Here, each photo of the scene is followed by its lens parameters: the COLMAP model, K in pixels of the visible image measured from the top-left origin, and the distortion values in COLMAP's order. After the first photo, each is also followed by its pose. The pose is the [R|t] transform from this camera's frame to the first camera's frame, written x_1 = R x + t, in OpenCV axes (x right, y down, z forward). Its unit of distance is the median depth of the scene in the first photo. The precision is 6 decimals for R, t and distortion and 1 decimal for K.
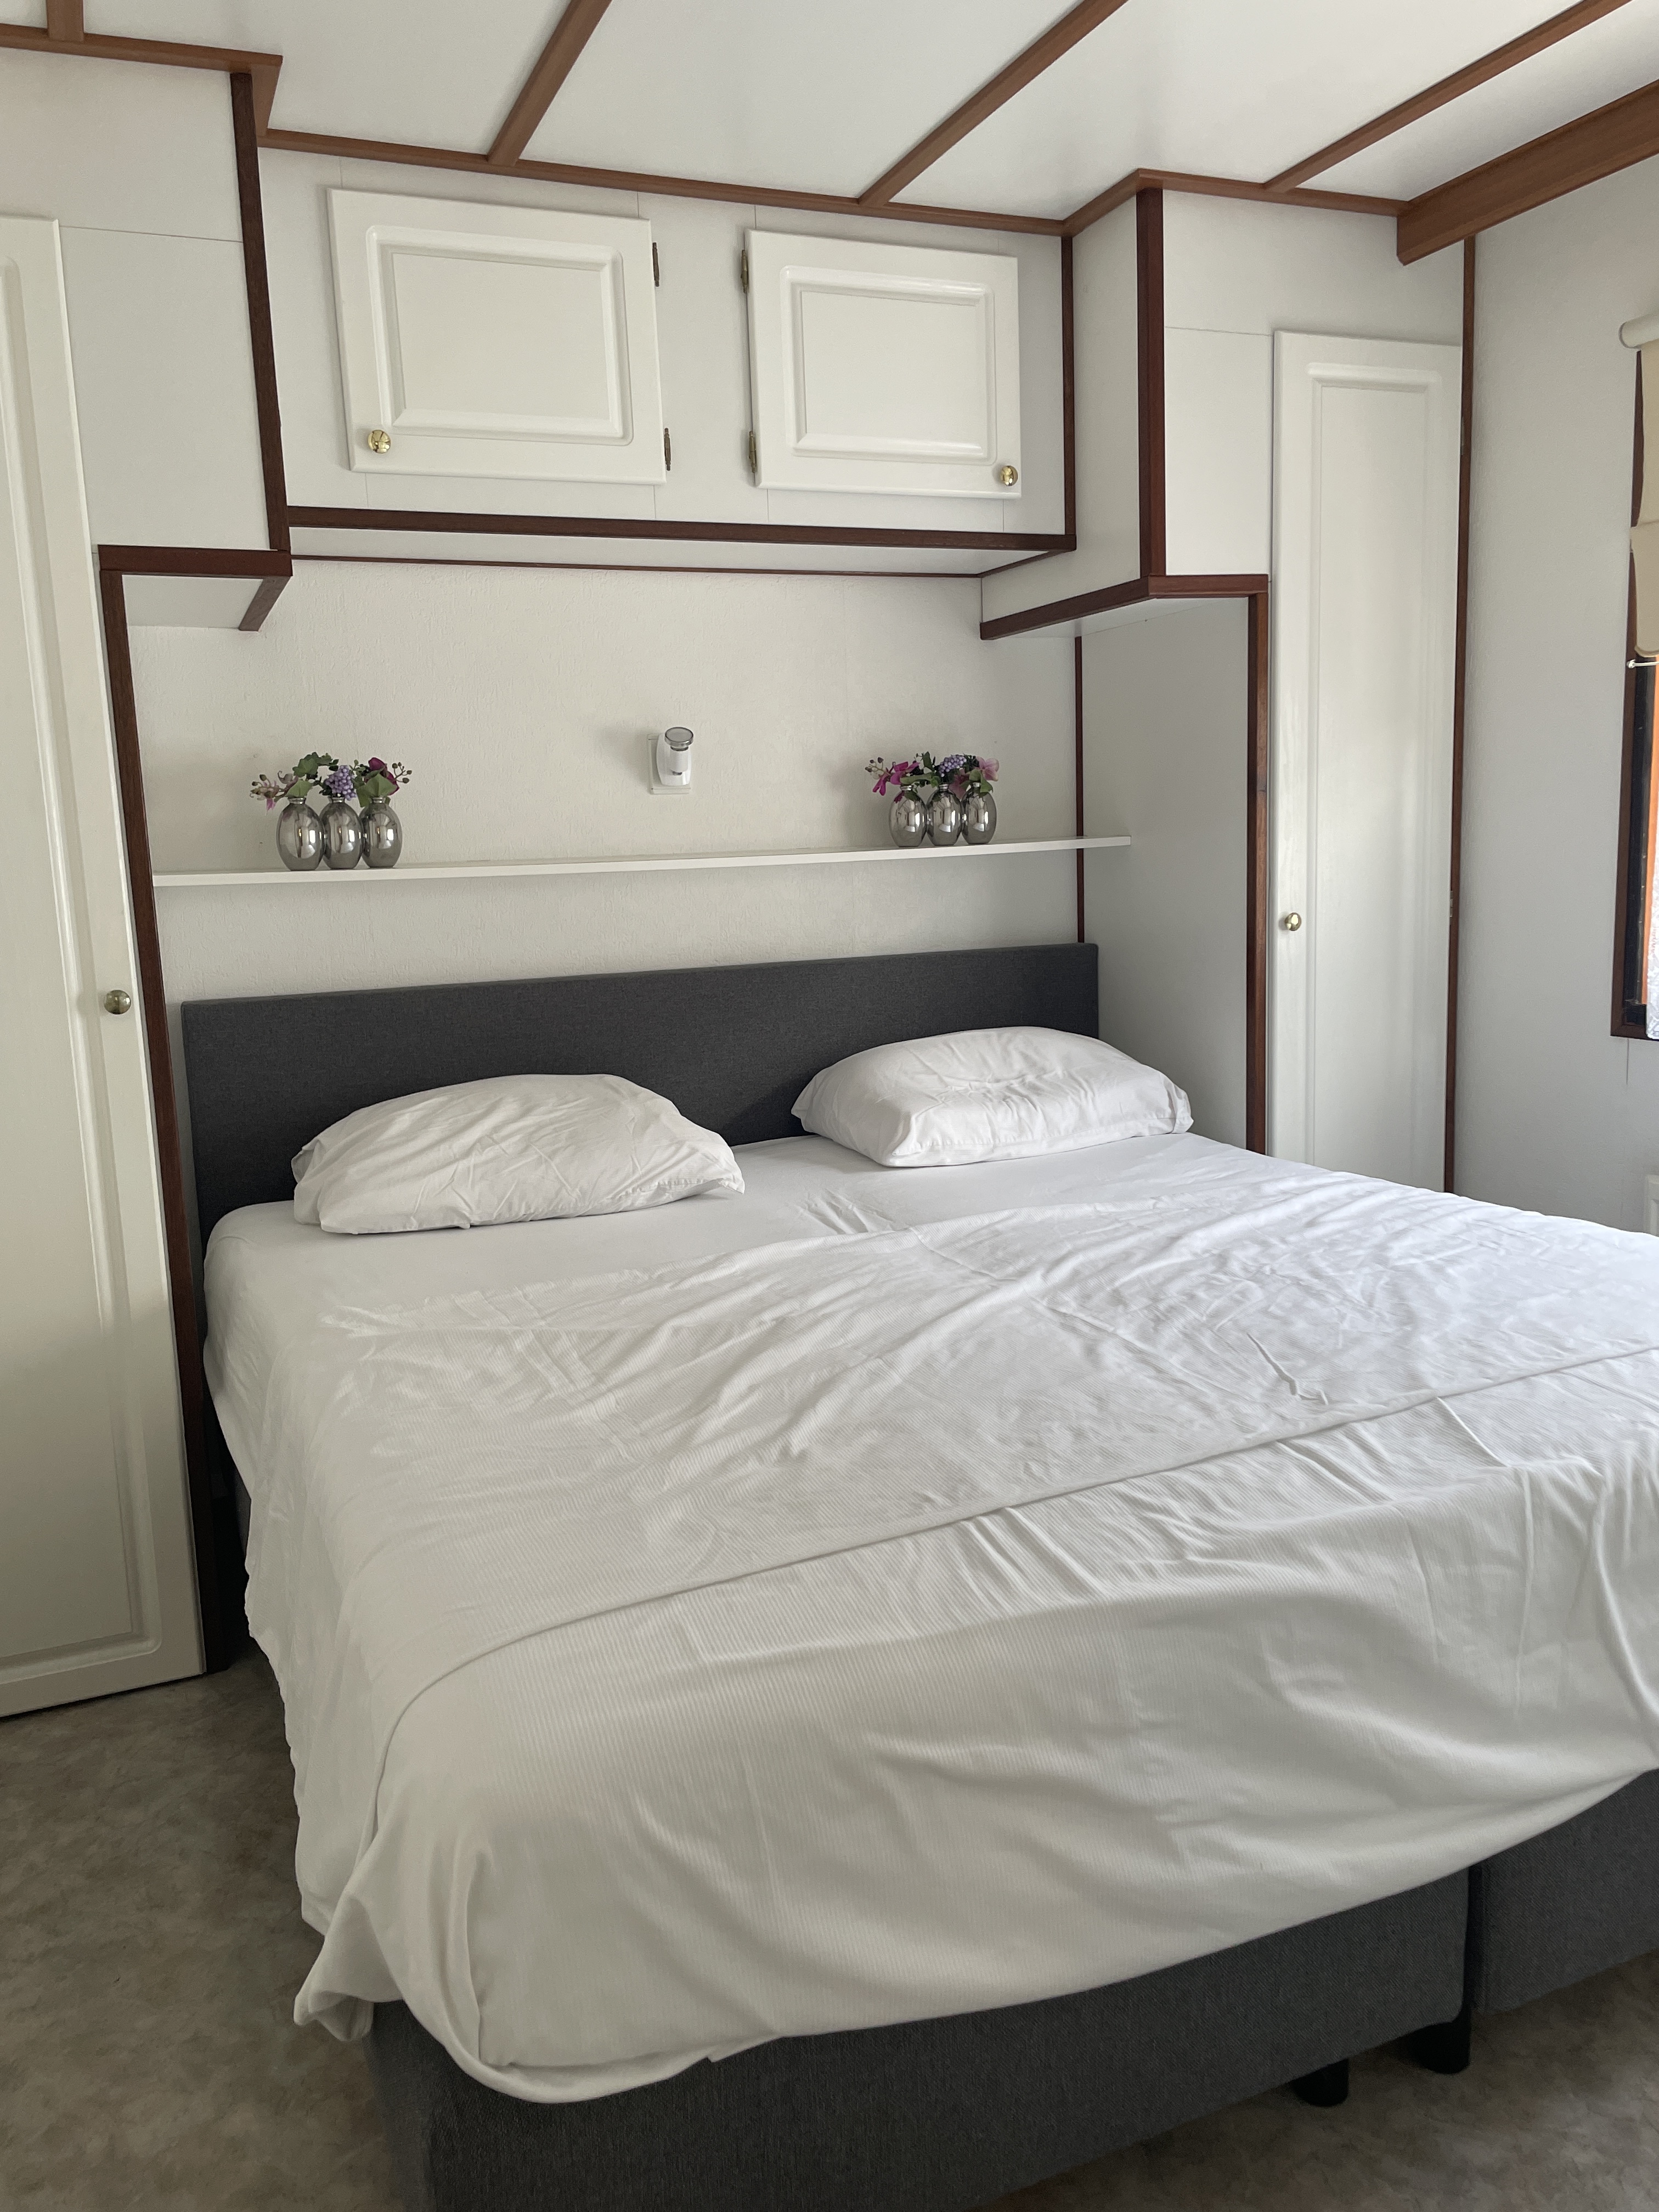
lens RADIAL K [[1684.5, 0, 829.5], [0, 1684.5, 1106.0], [0, 0, 1]] dist [0.003640, -0.000360]
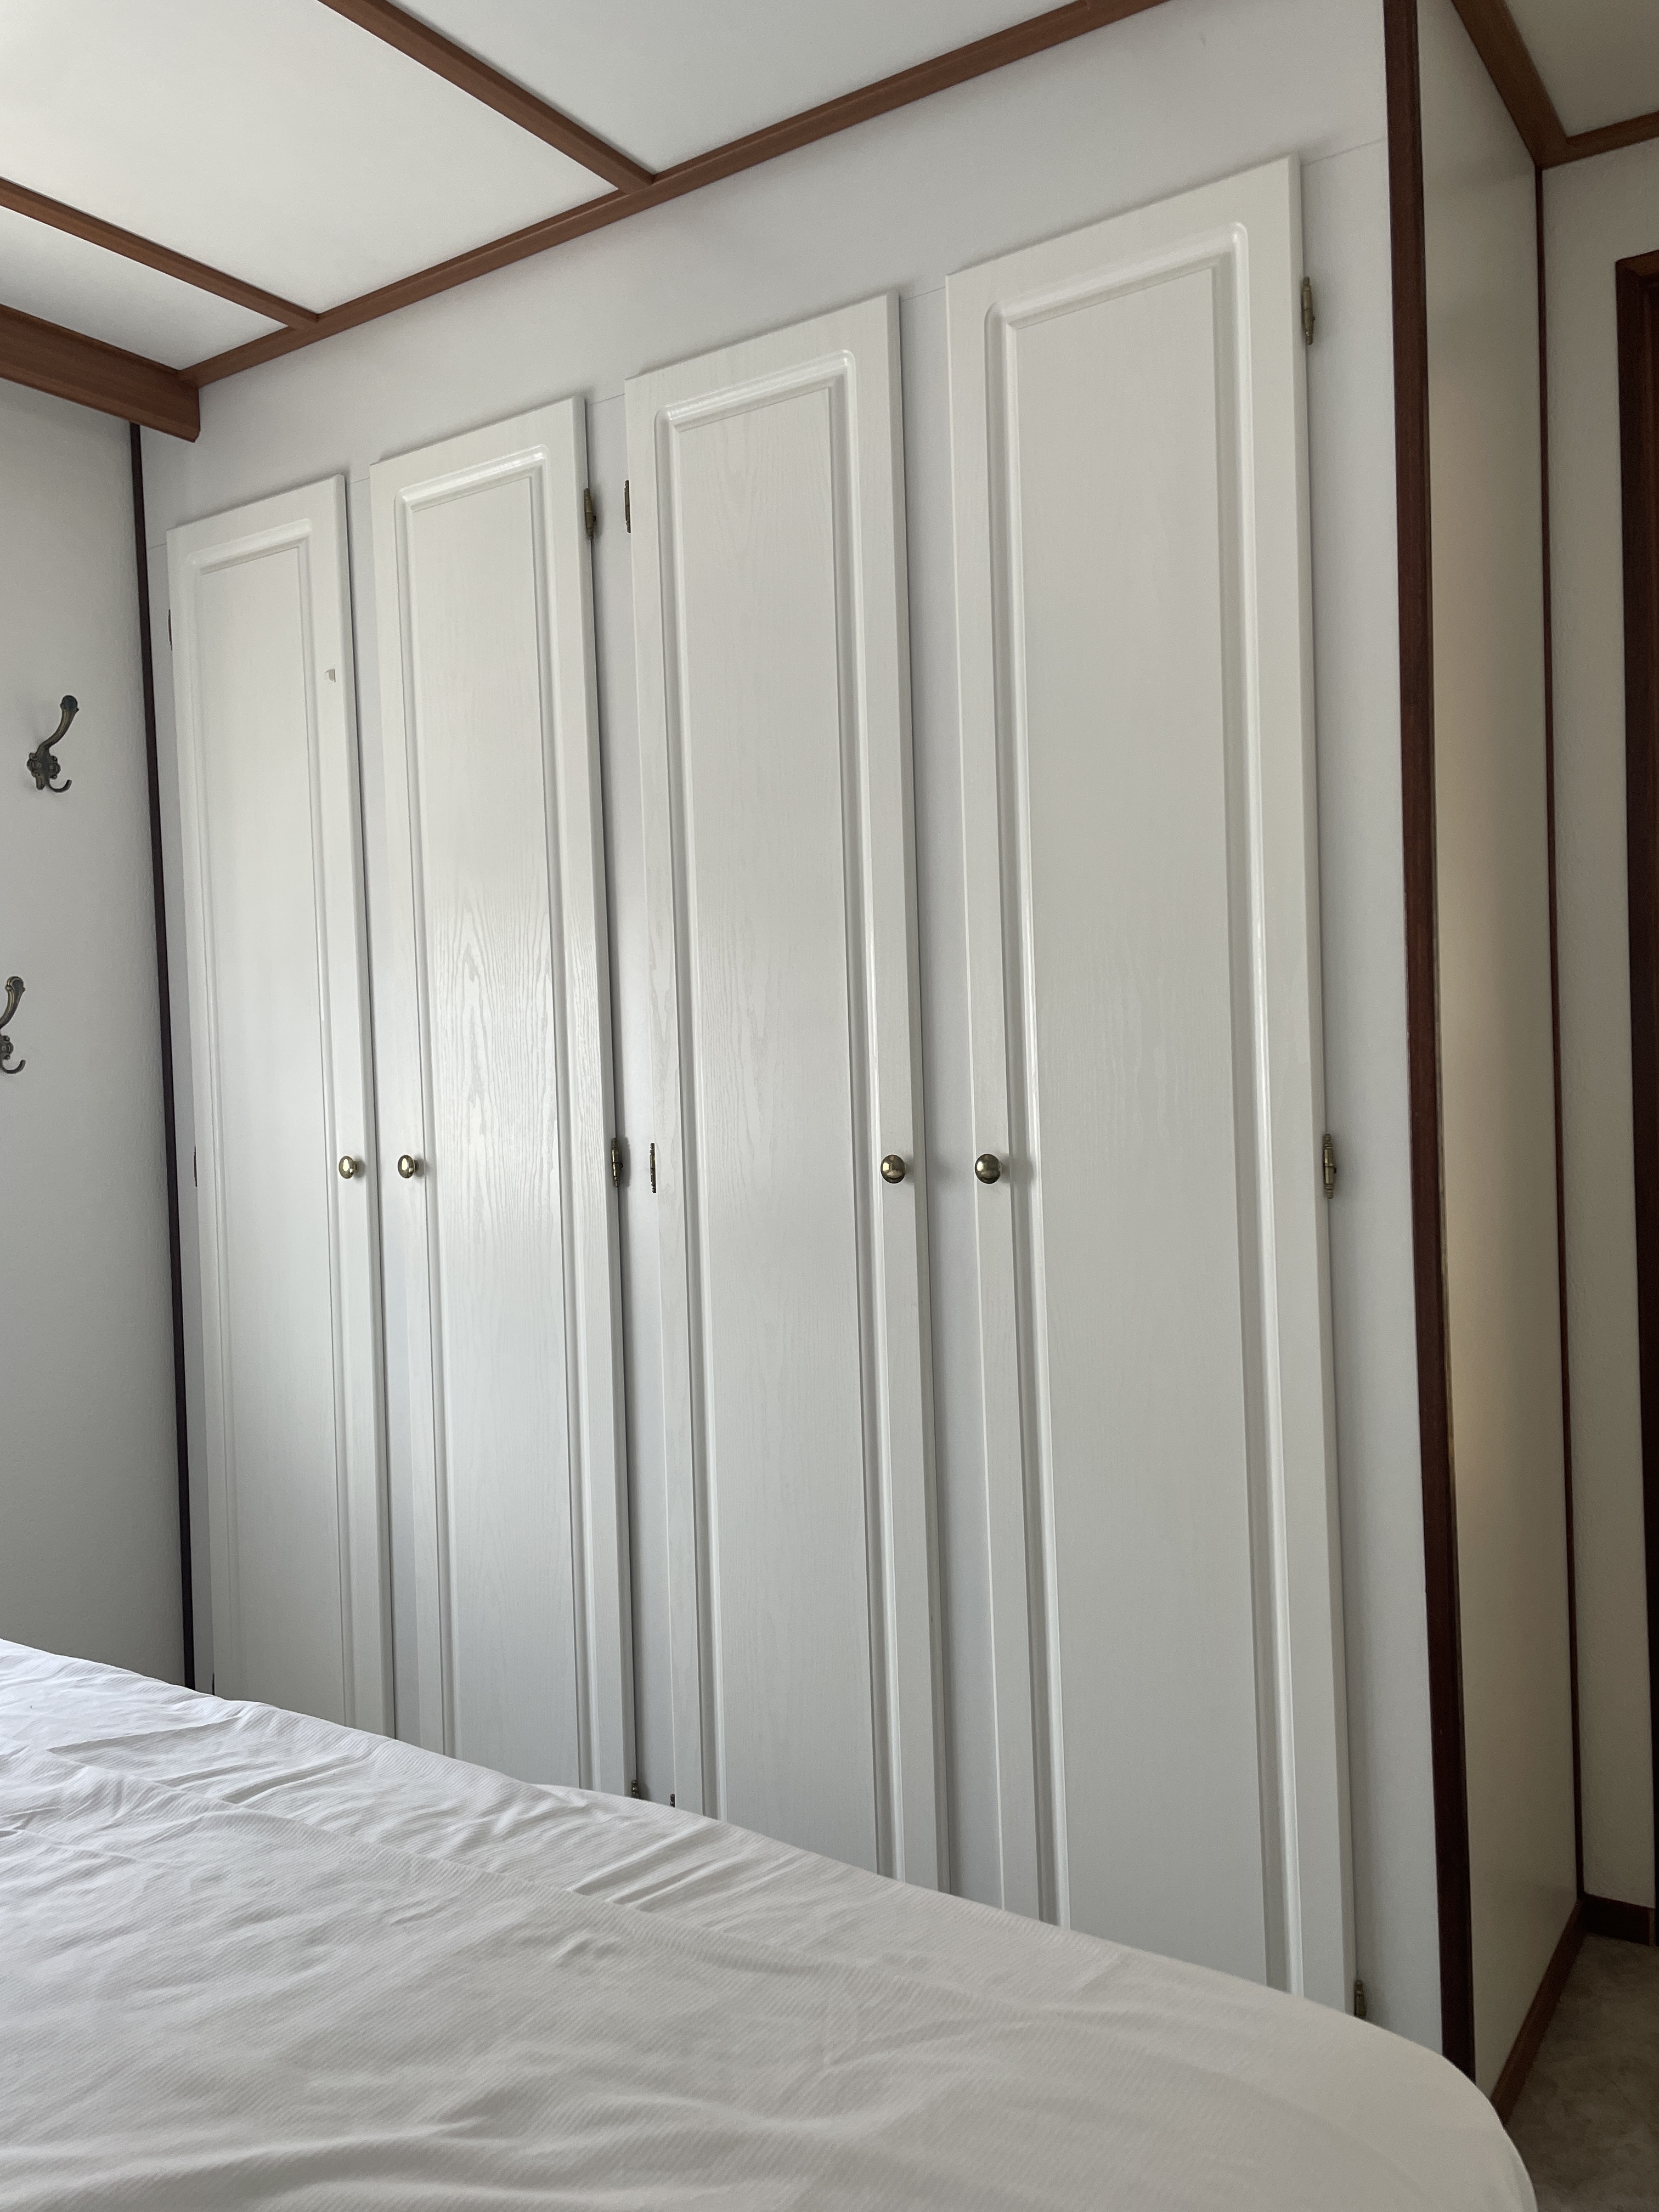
lens RADIAL K [[1684.5, 0, 829.5], [0, 1684.5, 1106.0], [0, 0, 1]] dist [0.003640, -0.000360]
pose [[-0.561254, 0.038639, 0.826741, -0.537169], [0.186507, 0.979121, 0.080854, -0.121001], [-0.806355, 0.199572, -0.556742, 1.180984]]
